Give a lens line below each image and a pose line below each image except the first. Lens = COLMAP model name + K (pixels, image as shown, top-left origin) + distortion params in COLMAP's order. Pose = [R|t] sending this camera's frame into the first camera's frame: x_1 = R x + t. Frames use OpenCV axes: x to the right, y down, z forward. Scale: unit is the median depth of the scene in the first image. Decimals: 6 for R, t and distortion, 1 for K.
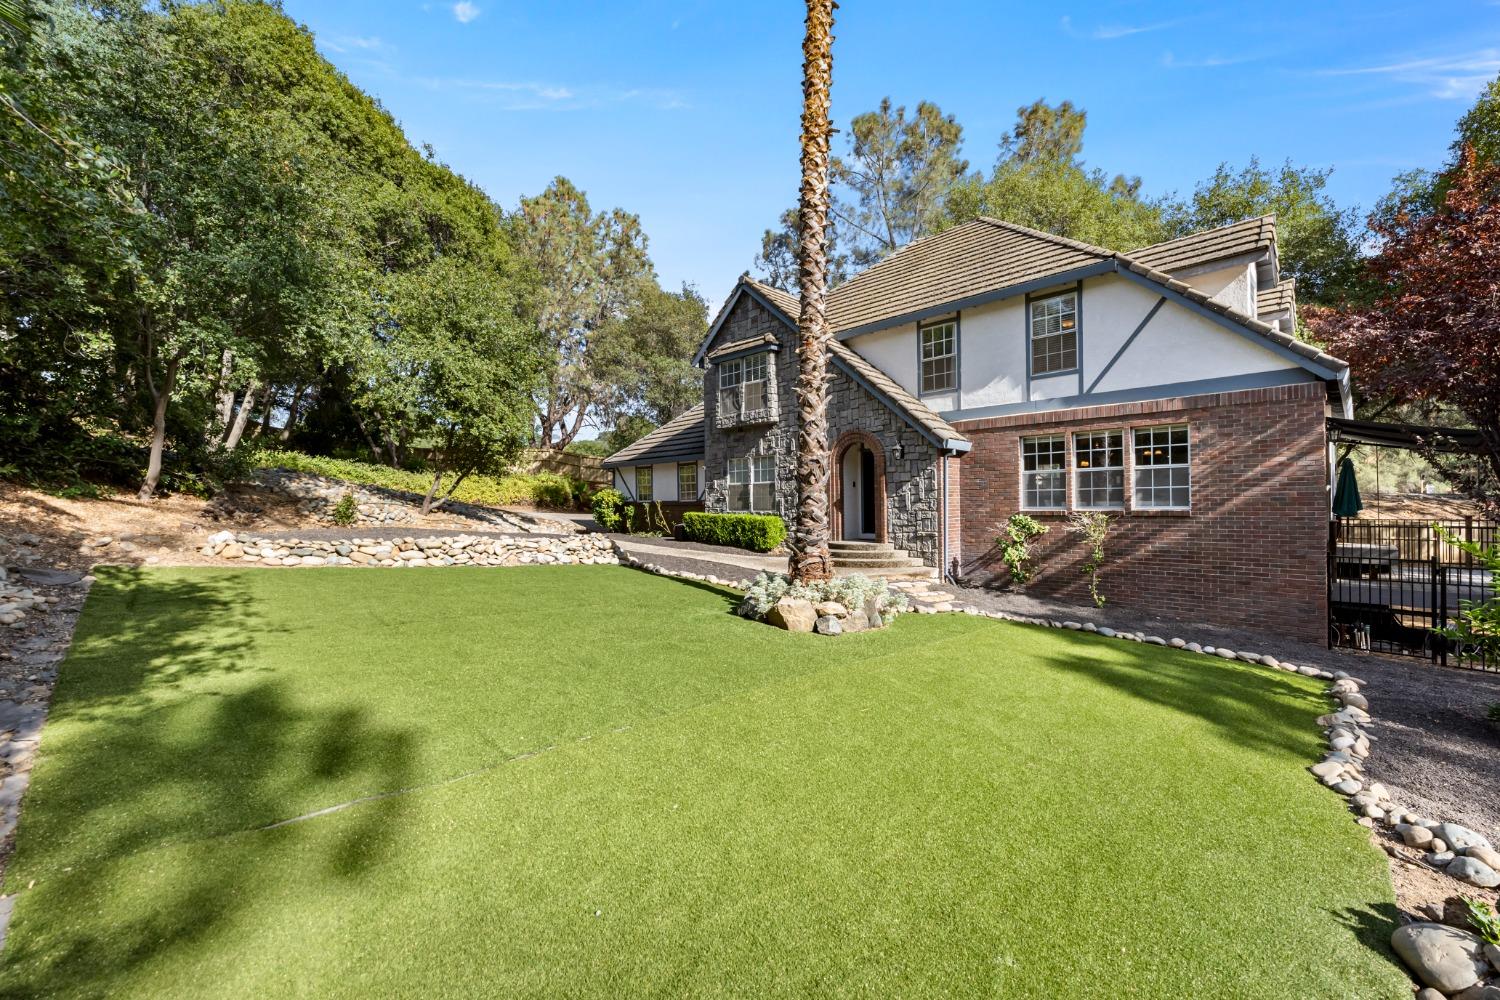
lens RADIAL K [[597.9, 0, 749.7], [0, 597.9, 504.2], [0, 0, 1]] dist [-0.003965, 0.000359]
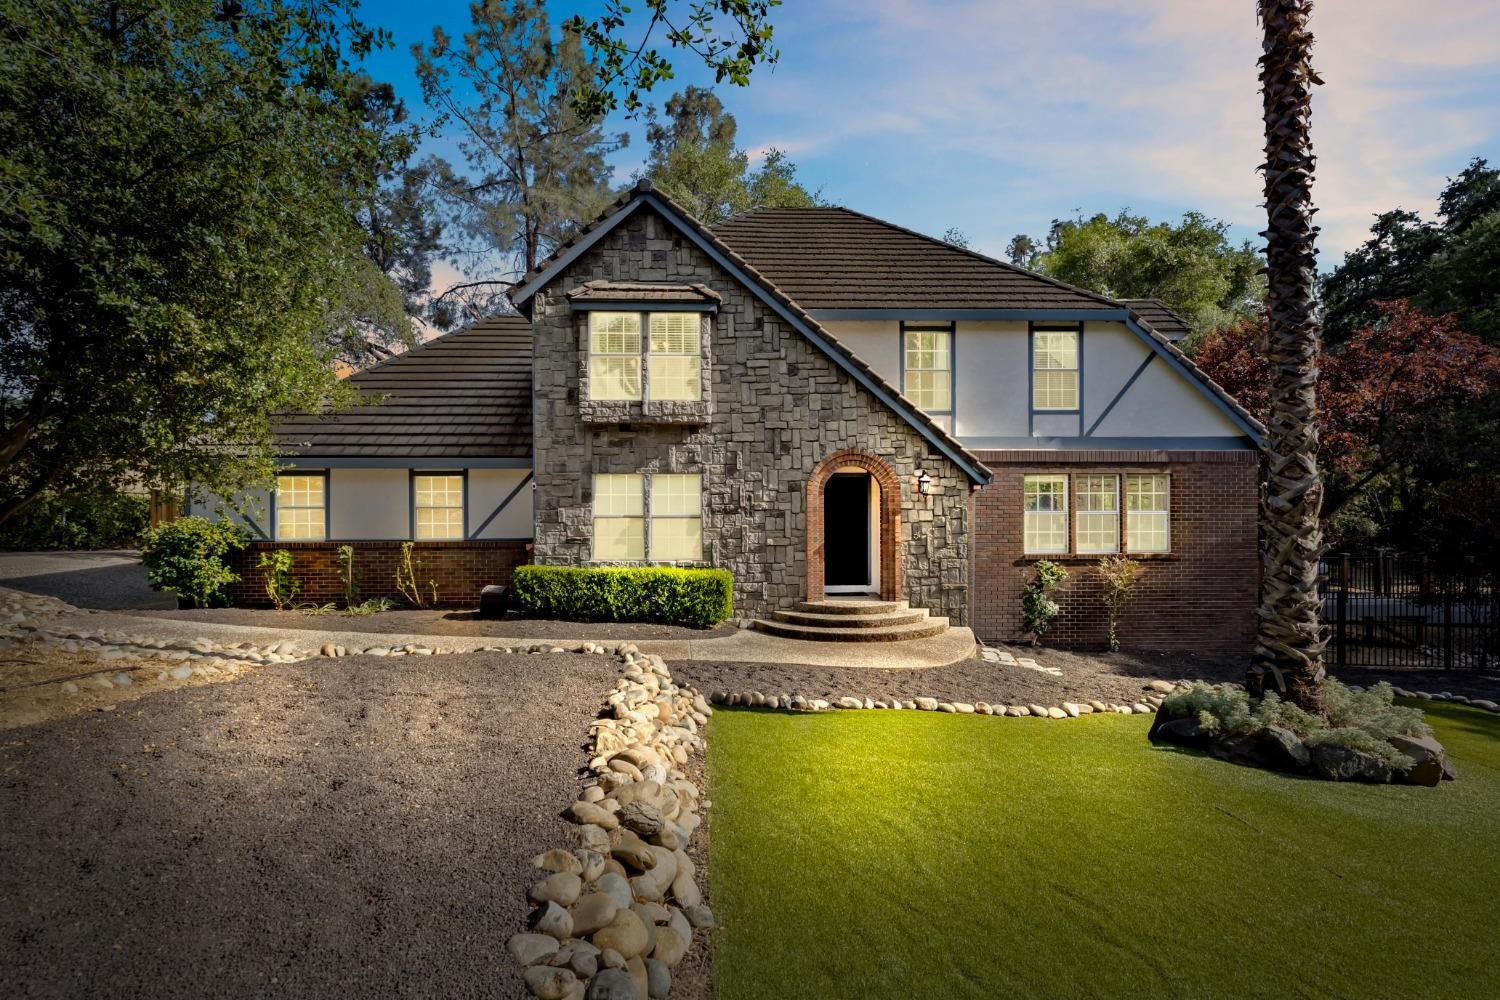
lens RADIAL K [[672.1, 0, 750.5], [0, 672.1, 505.1], [0, 0, 1]] dist [0.002747, 0.000138]
pose [[0.680187, 0.004594, 0.733024, -0.666877], [-0.004290, 0.999988, -0.002286, -0.068405], [-0.733026, -0.001590, 0.680199, 0.675775]]
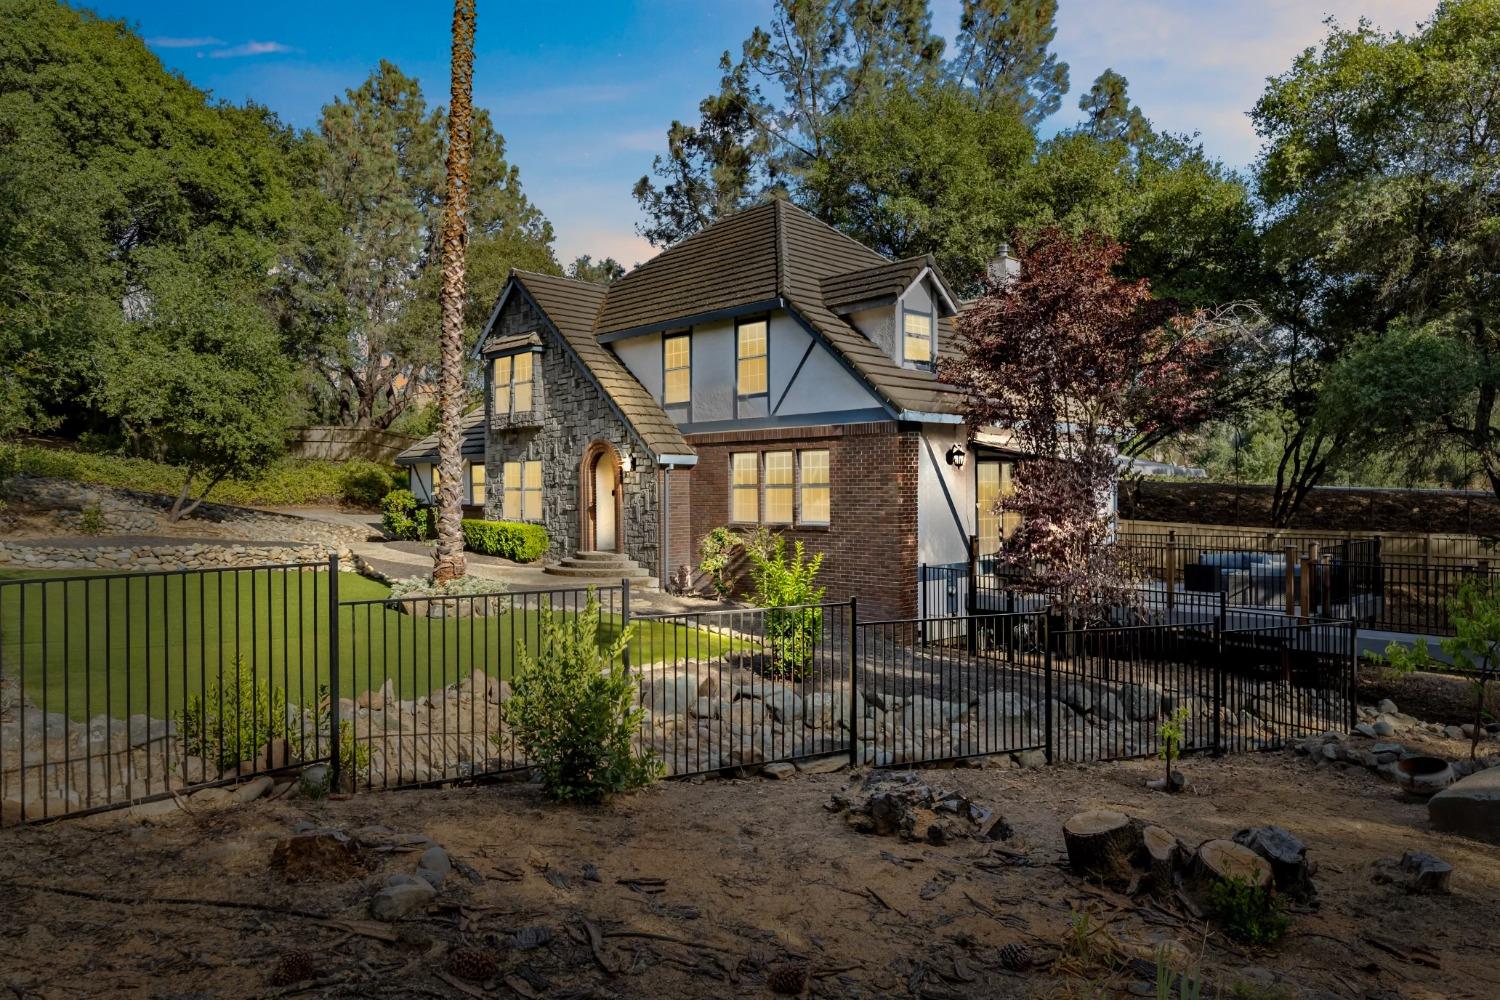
lens RADIAL K [[988.0, 0, 746.7], [0, 988.0, 495.1], [0, 0, 1]] dist [-0.002120, 0.003461]
pose [[0.999900, 0.004860, -0.013273, 0.565936], [-0.004802, 0.999979, 0.004348, -0.051740], [0.013294, -0.004283, 0.999902, -0.823608]]
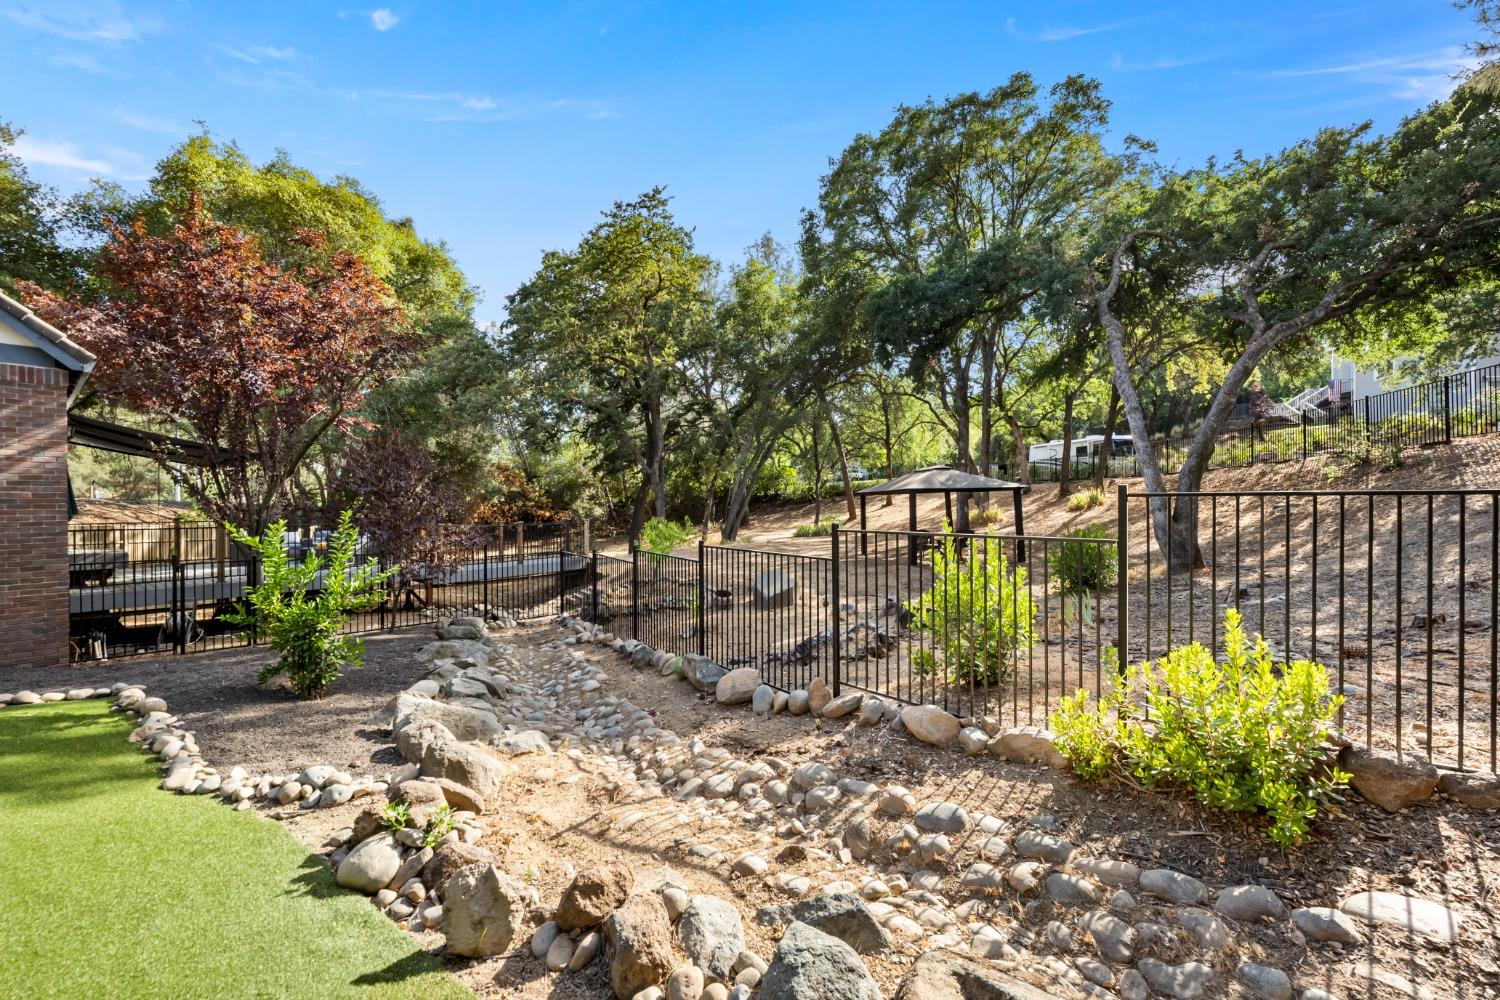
lens RADIAL K [[597.9, 0, 739.5], [0, 597.9, 506.4], [0, 0, 1]] dist [-0.003965, 0.000359]
pose [[-0.112356, 0.003989, 0.993660, -0.030571], [0.001227, 0.999992, -0.003876, 0.002917], [-0.993667, 0.000784, -0.112360, 0.067227]]
